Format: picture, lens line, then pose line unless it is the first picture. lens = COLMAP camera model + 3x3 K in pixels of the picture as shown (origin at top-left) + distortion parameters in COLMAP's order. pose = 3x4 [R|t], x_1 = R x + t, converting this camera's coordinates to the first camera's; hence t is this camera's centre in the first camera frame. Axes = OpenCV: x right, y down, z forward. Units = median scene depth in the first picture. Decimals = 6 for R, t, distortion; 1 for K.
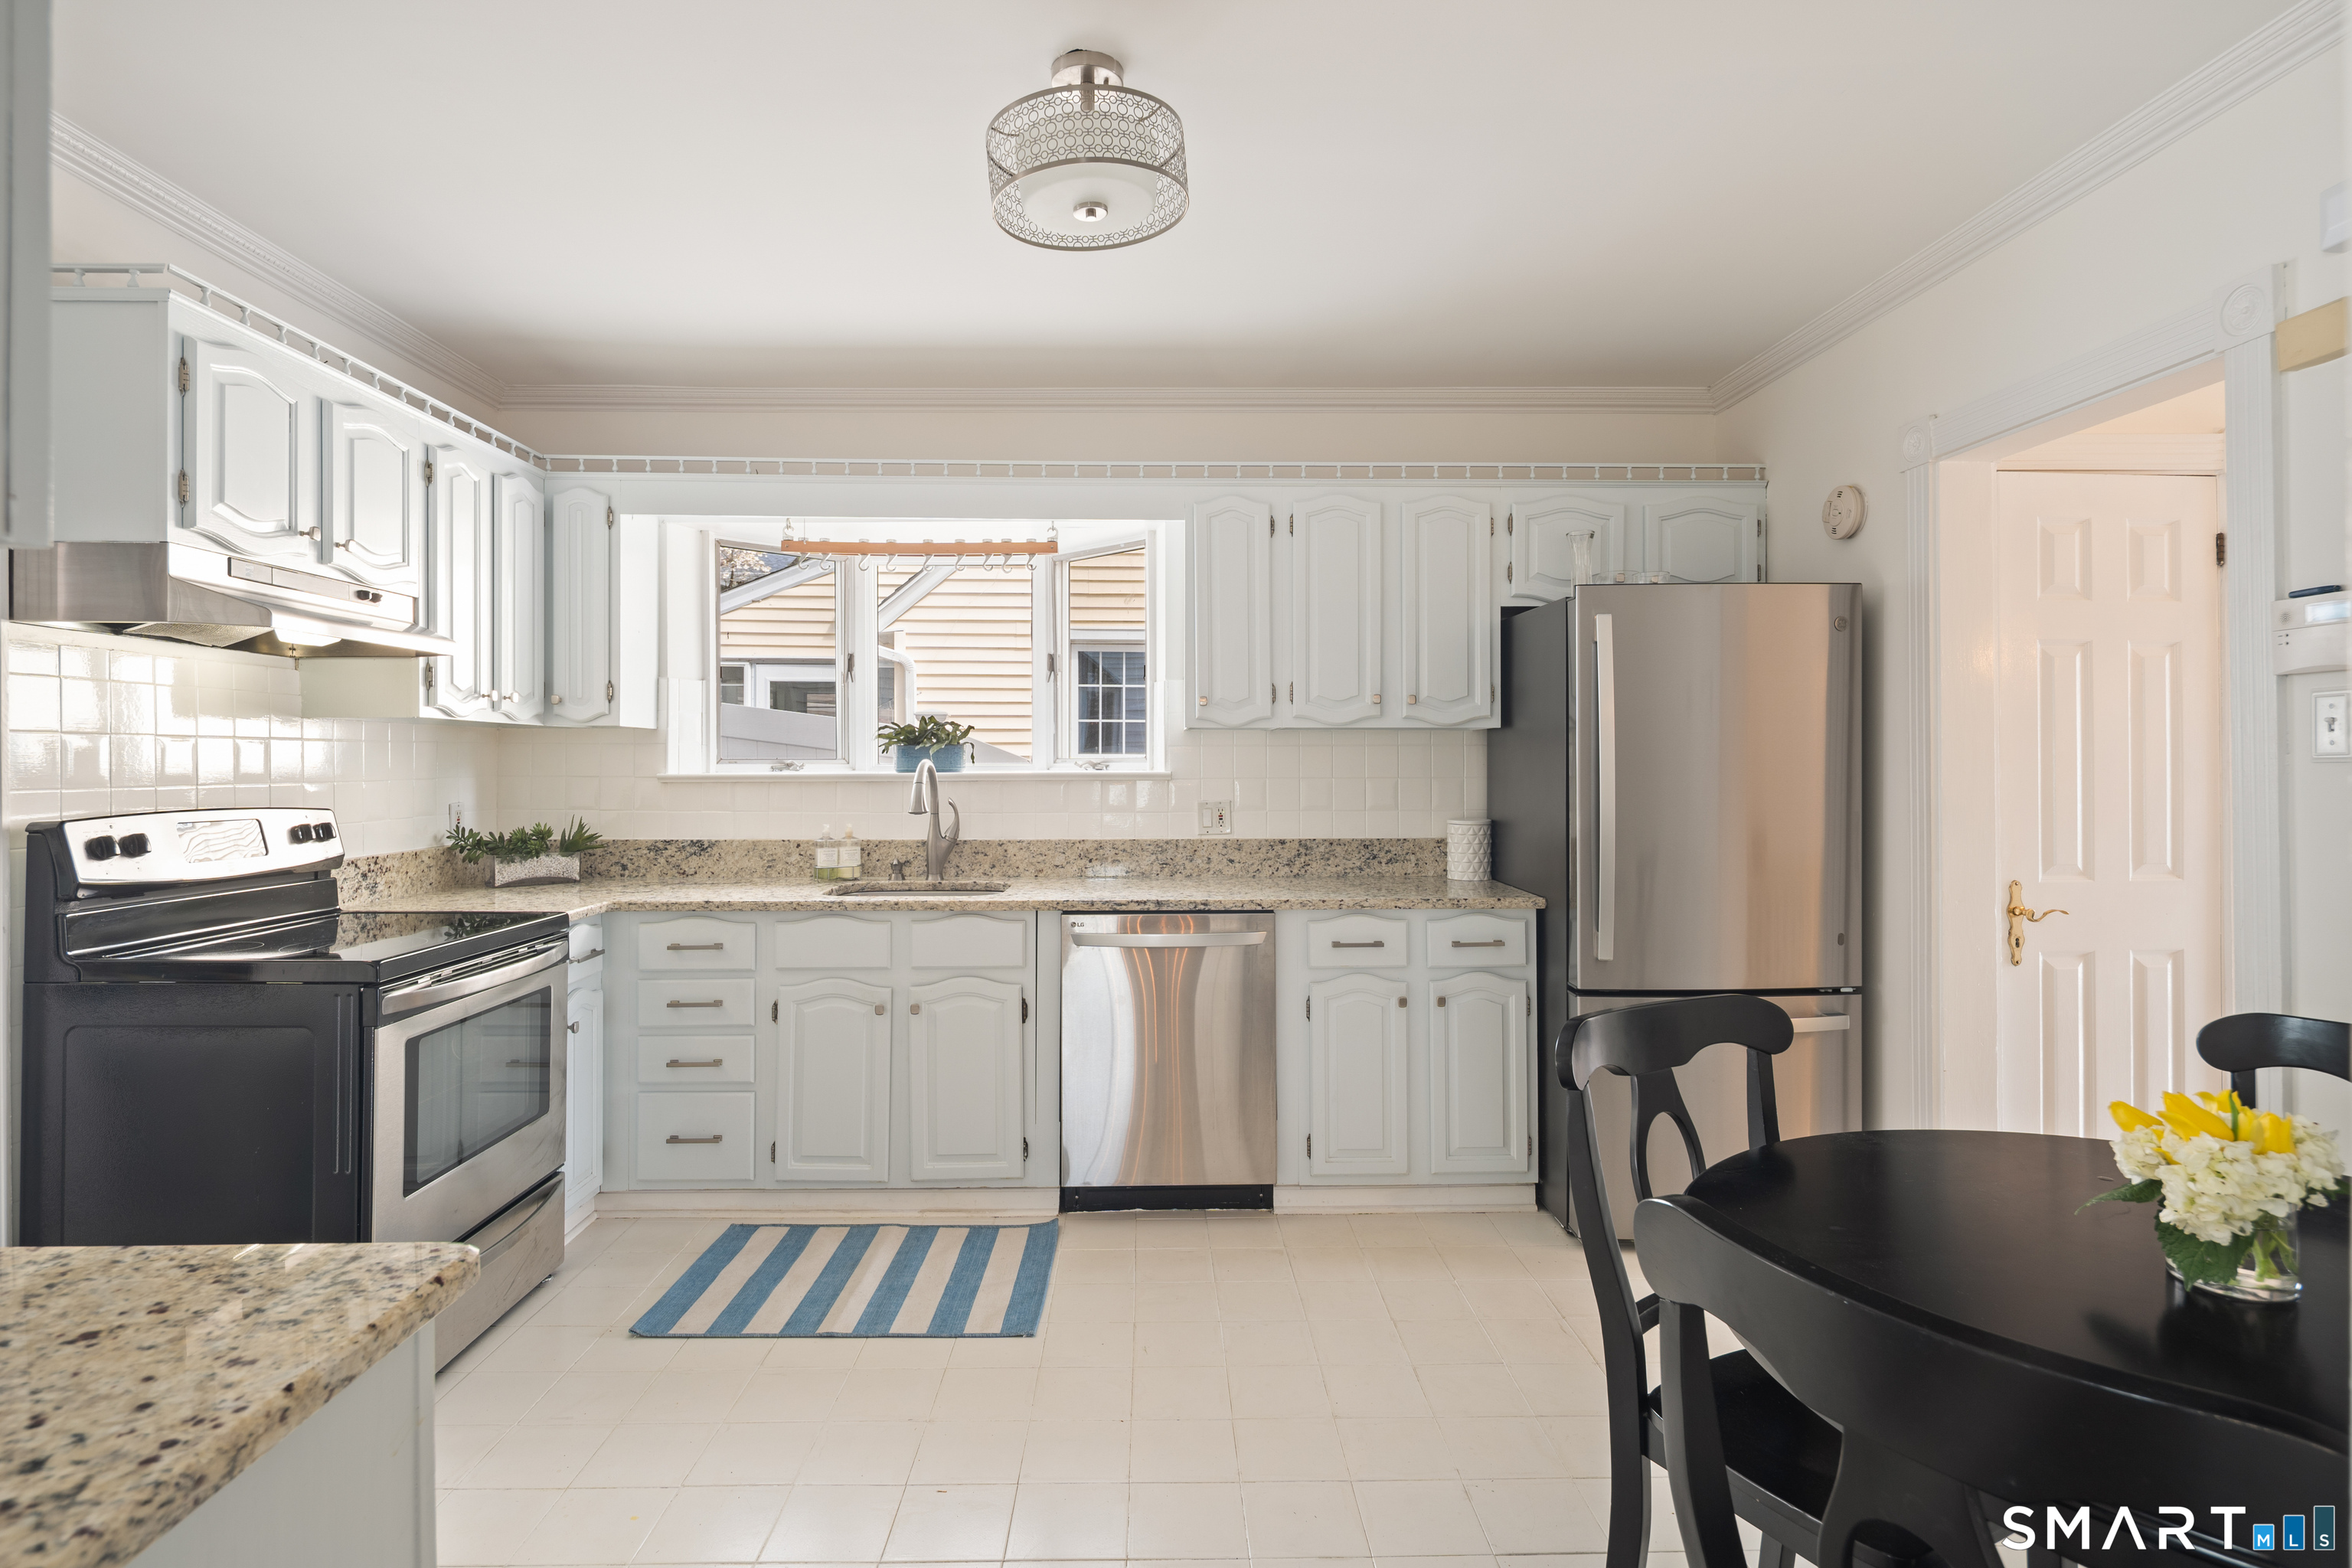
lens RADIAL K [[1201.1, 0, 1166.1], [0, 1201.1, 750.9], [0, 0, 1]] dist [0.008594, -0.006193]
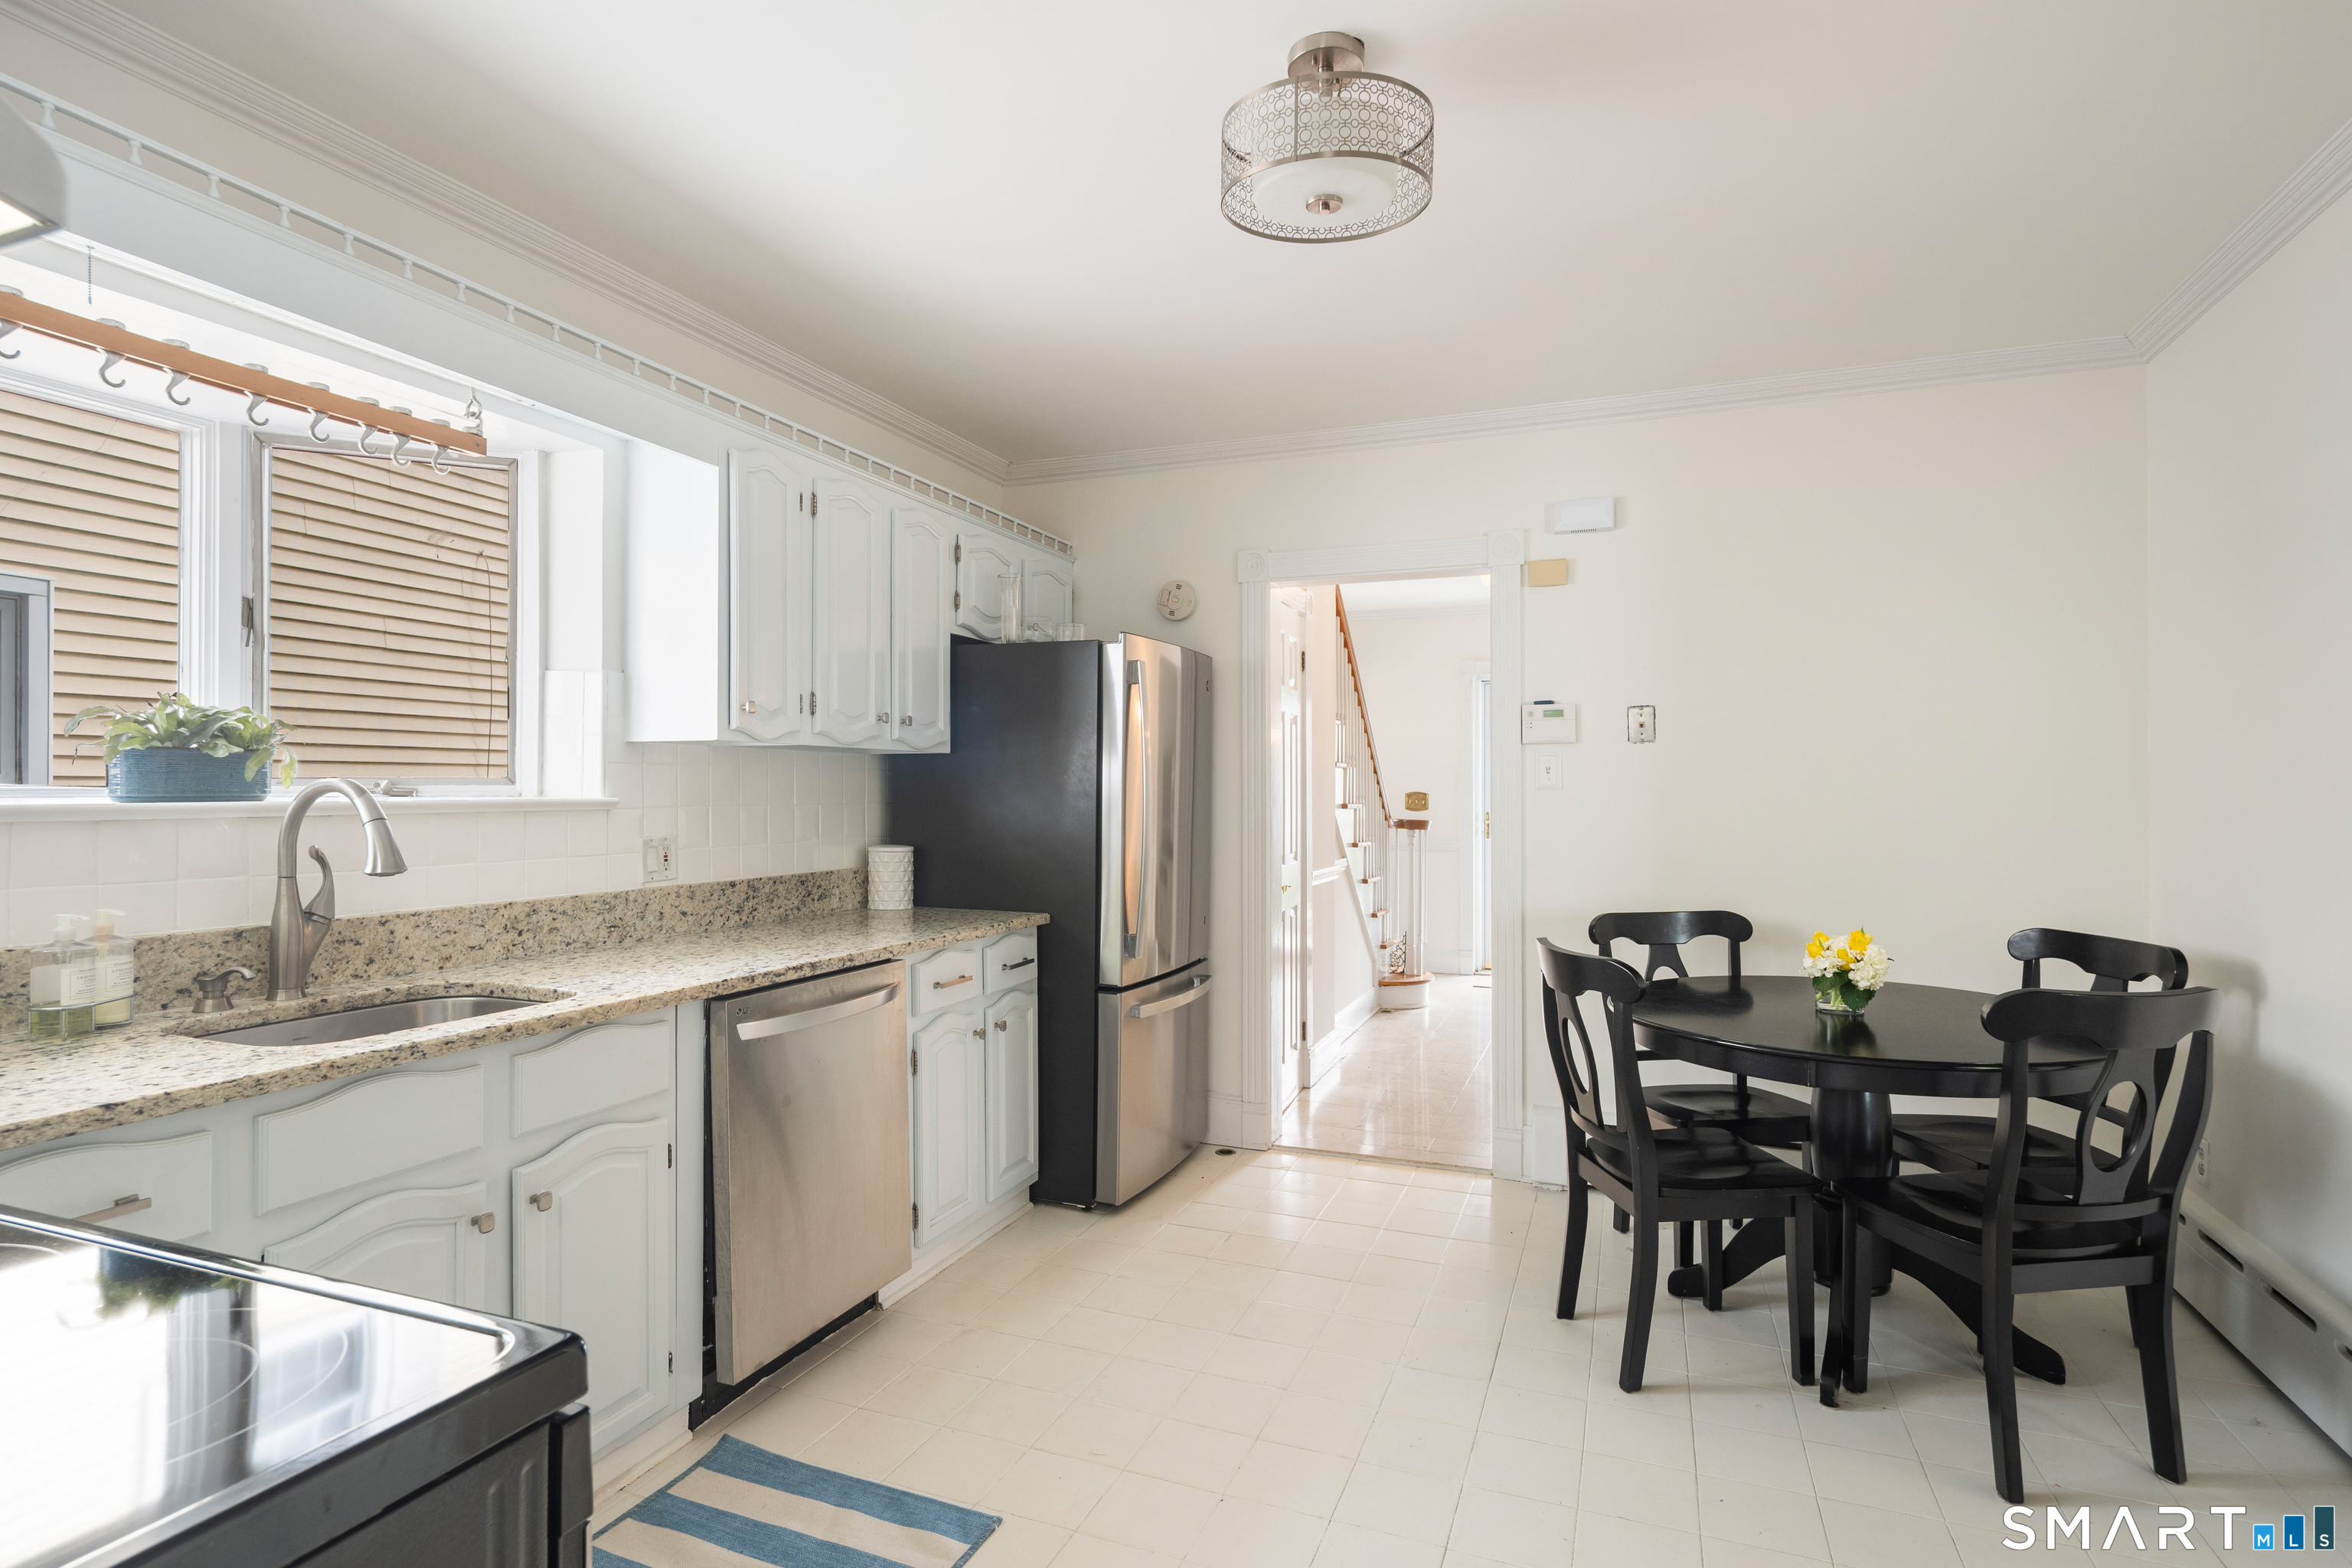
lens RADIAL K [[1166.7, 0, 1191.2], [0, 1166.7, 814.1], [0, 0, 1]] dist [0.008898, -0.006007]
pose [[0.377481, -0.015702, 0.925884, -0.521070], [-0.010920, 0.999711, 0.021406, 0.007609], [-0.925953, -0.018191, 0.377201, 0.413455]]
